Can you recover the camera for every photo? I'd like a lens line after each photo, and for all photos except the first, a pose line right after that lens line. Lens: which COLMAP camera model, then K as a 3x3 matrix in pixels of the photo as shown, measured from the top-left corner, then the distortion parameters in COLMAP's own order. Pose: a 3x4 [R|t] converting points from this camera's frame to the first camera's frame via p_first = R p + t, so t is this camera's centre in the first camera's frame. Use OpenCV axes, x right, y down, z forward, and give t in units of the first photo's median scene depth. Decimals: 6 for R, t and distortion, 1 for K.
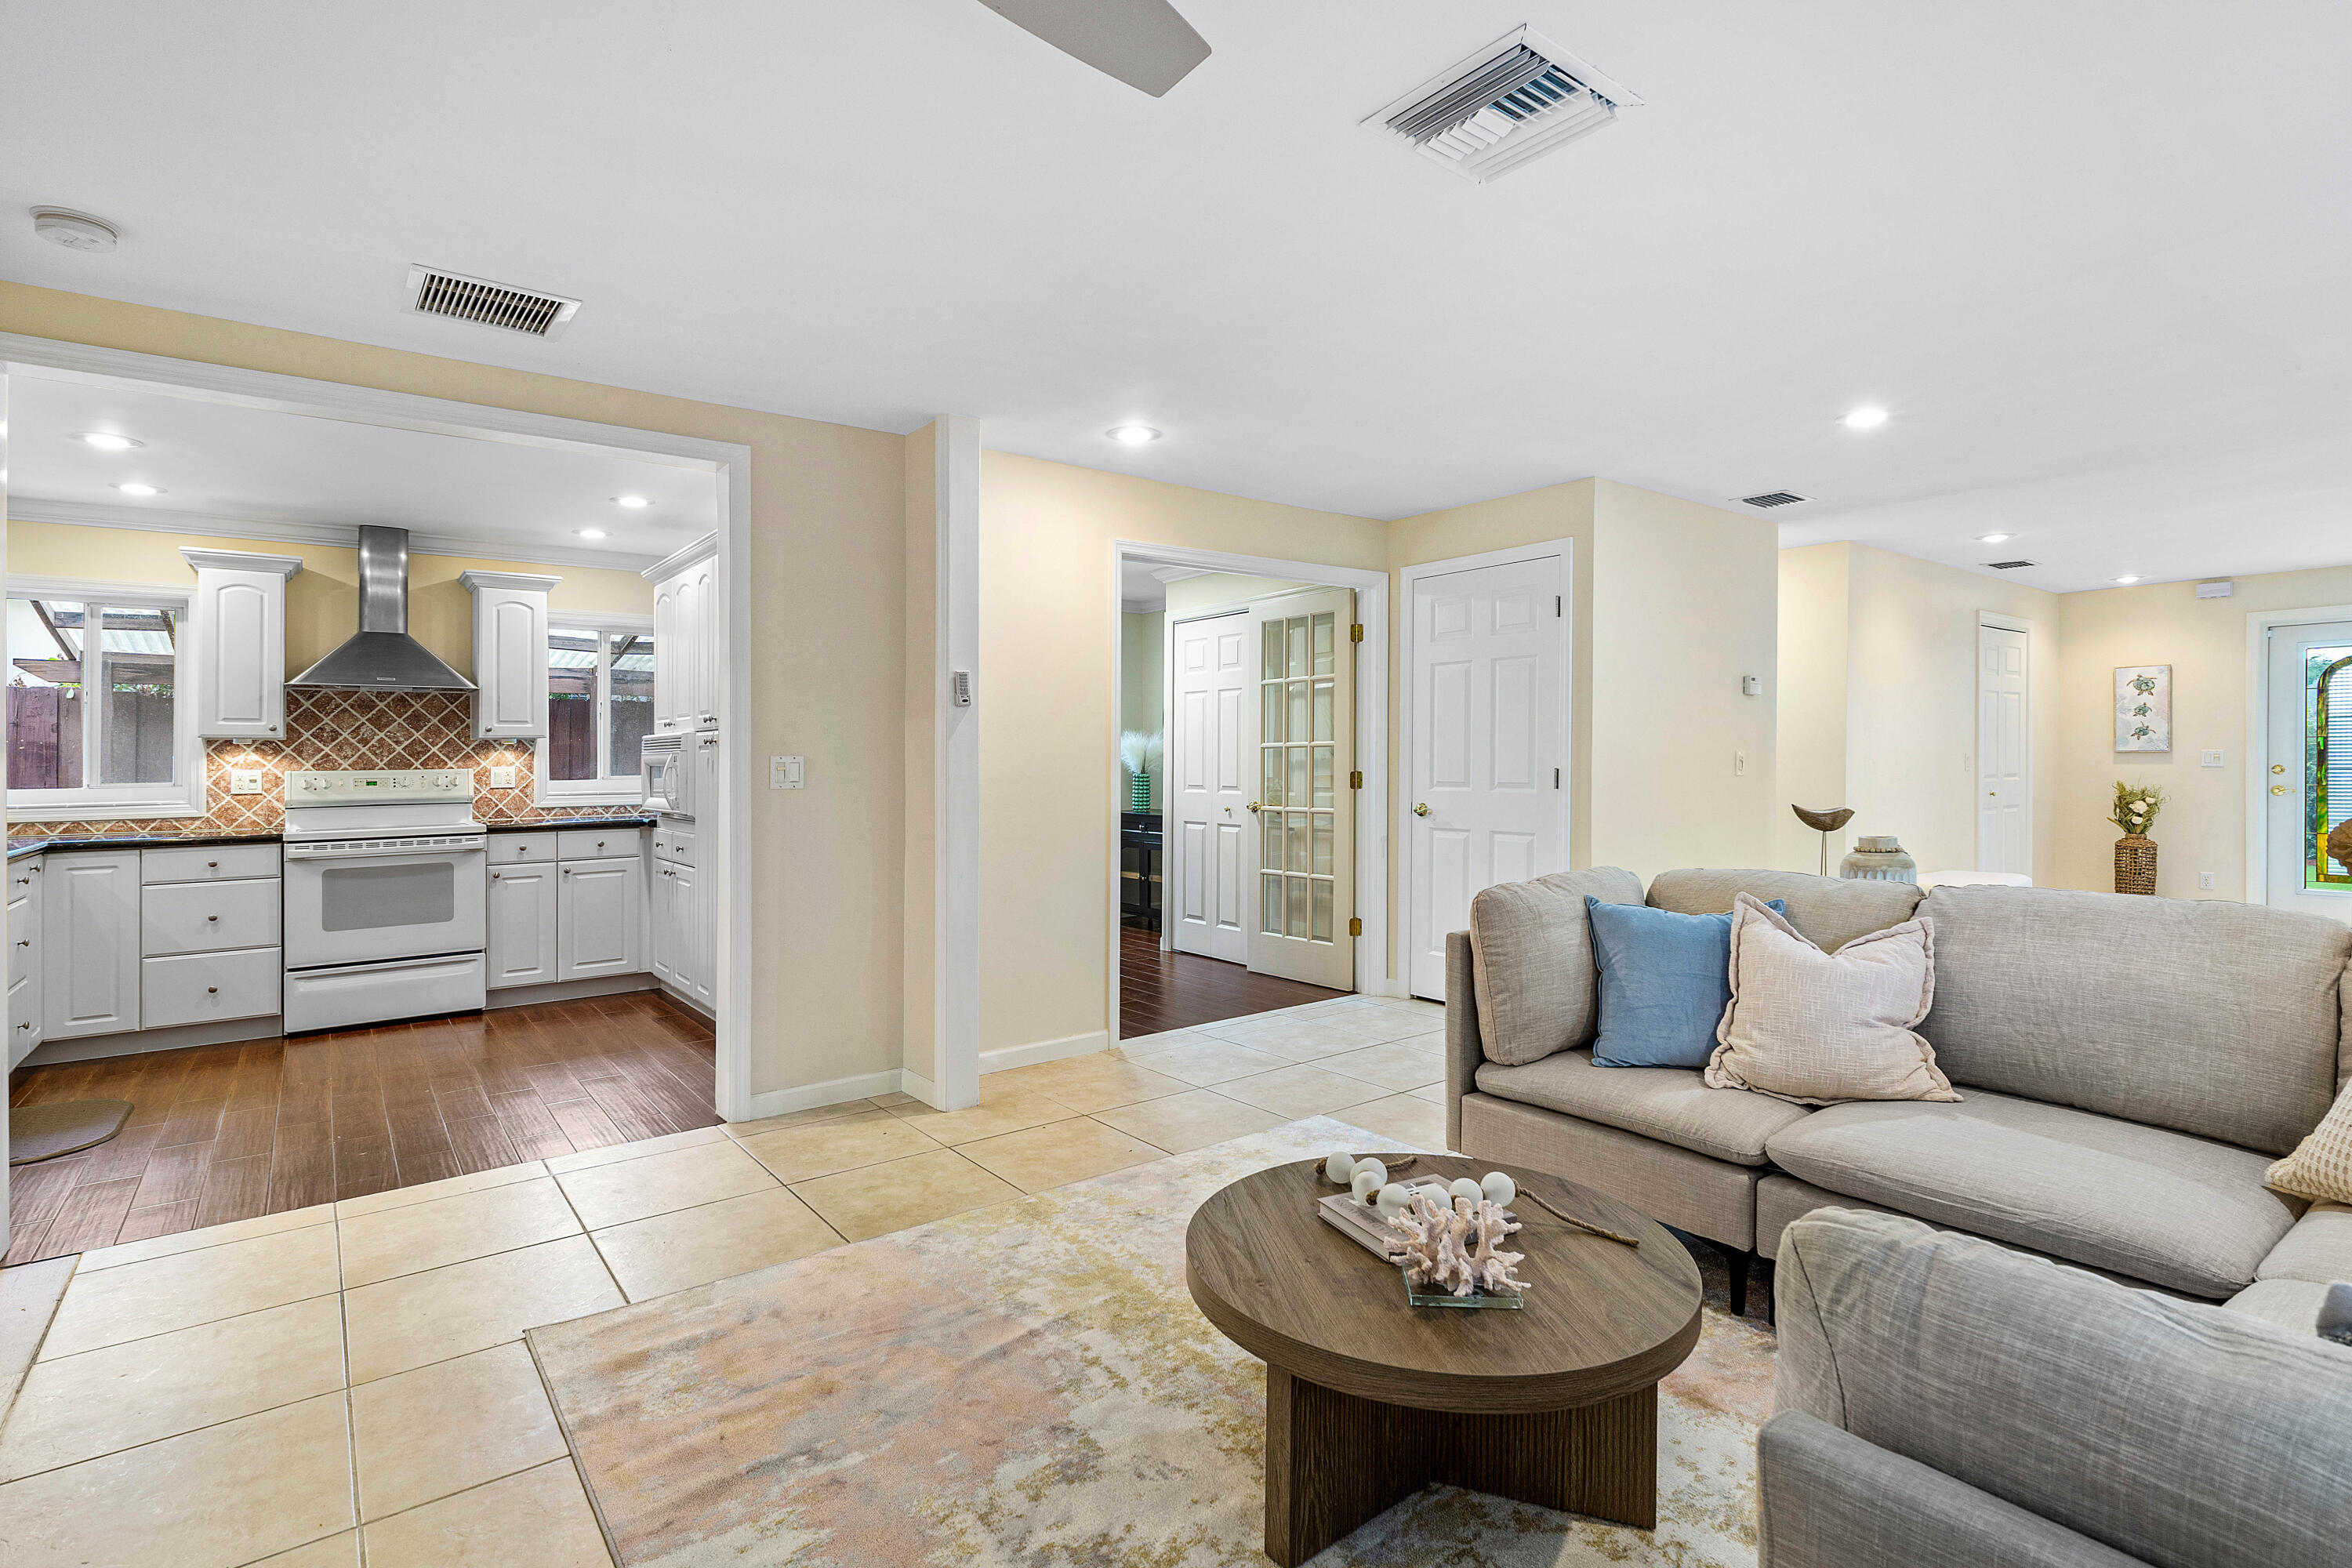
lens RADIAL K [[1137.0, 0, 1177.1], [0, 1137.0, 737.4], [0, 0, 1]] dist [-0.000013, -0.000003]
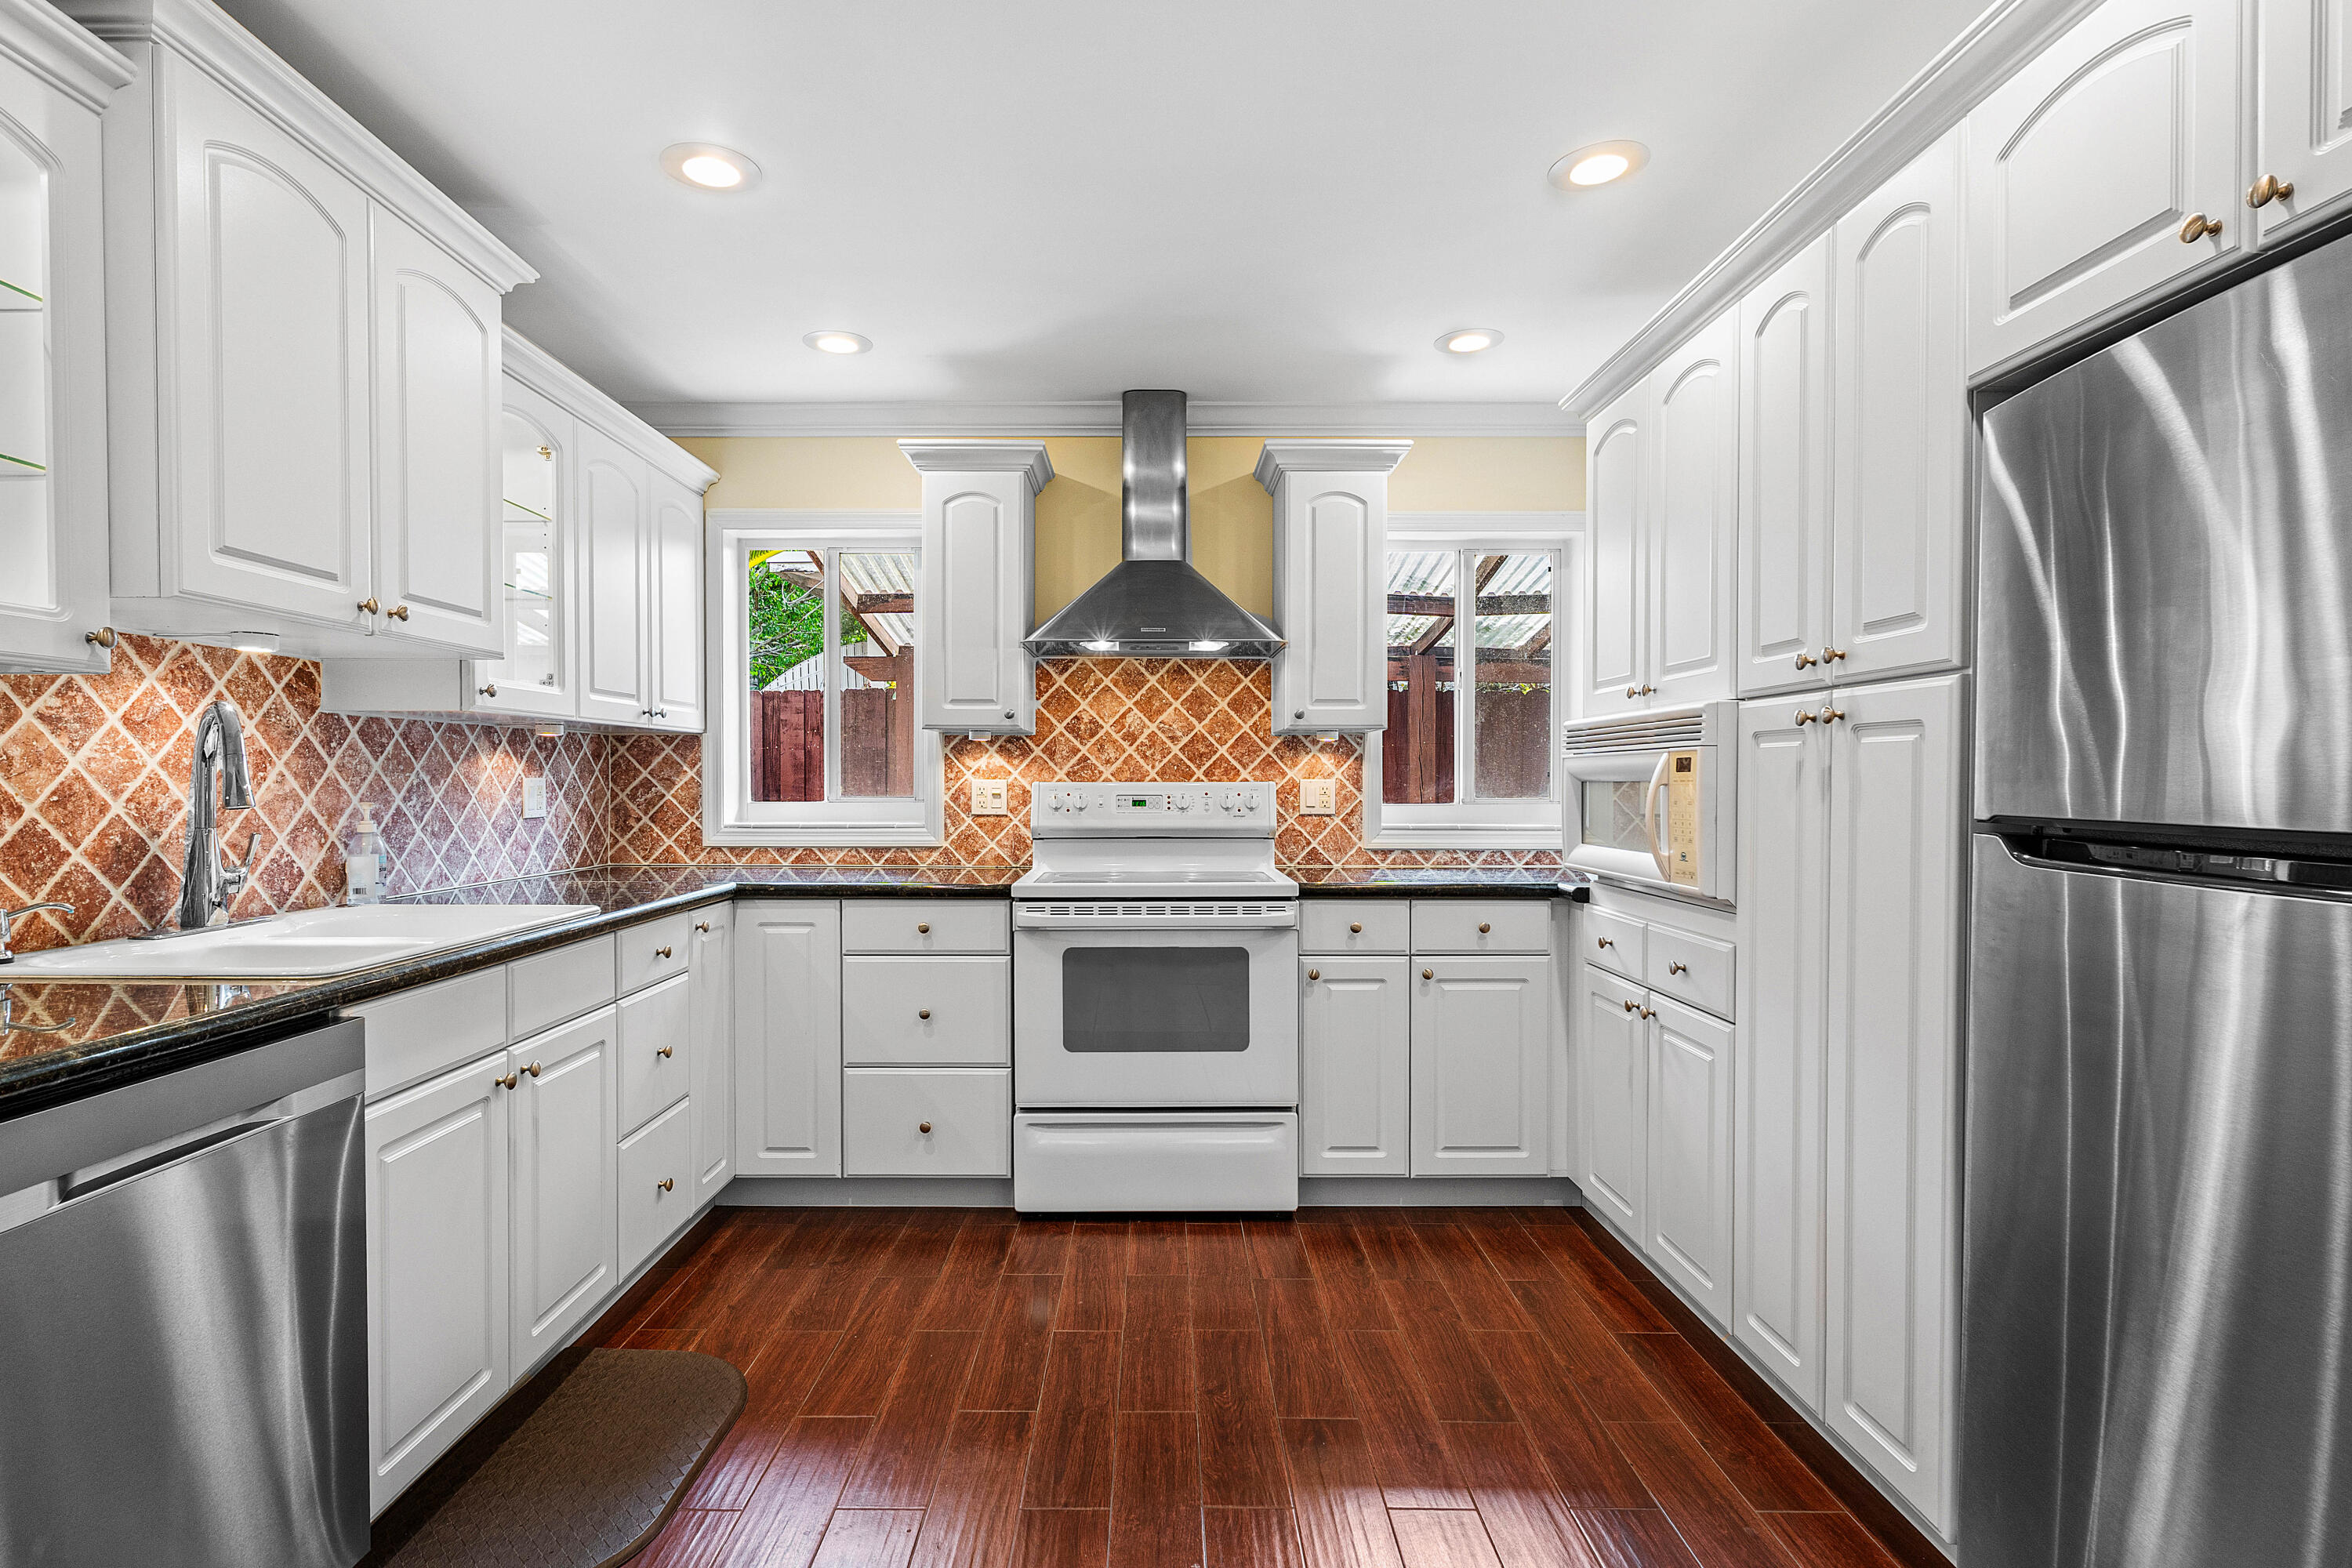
lens RADIAL K [[1130.0, 0, 1176.0], [0, 1130.0, 784.0], [0, 0, 1]] dist [-0.000932, -0.000280]
pose [[0.809389, 0.014120, -0.587104, -0.328601], [0.000511, 0.999694, 0.024748, 0.014531], [0.587273, -0.020330, 0.809134, 0.512748]]
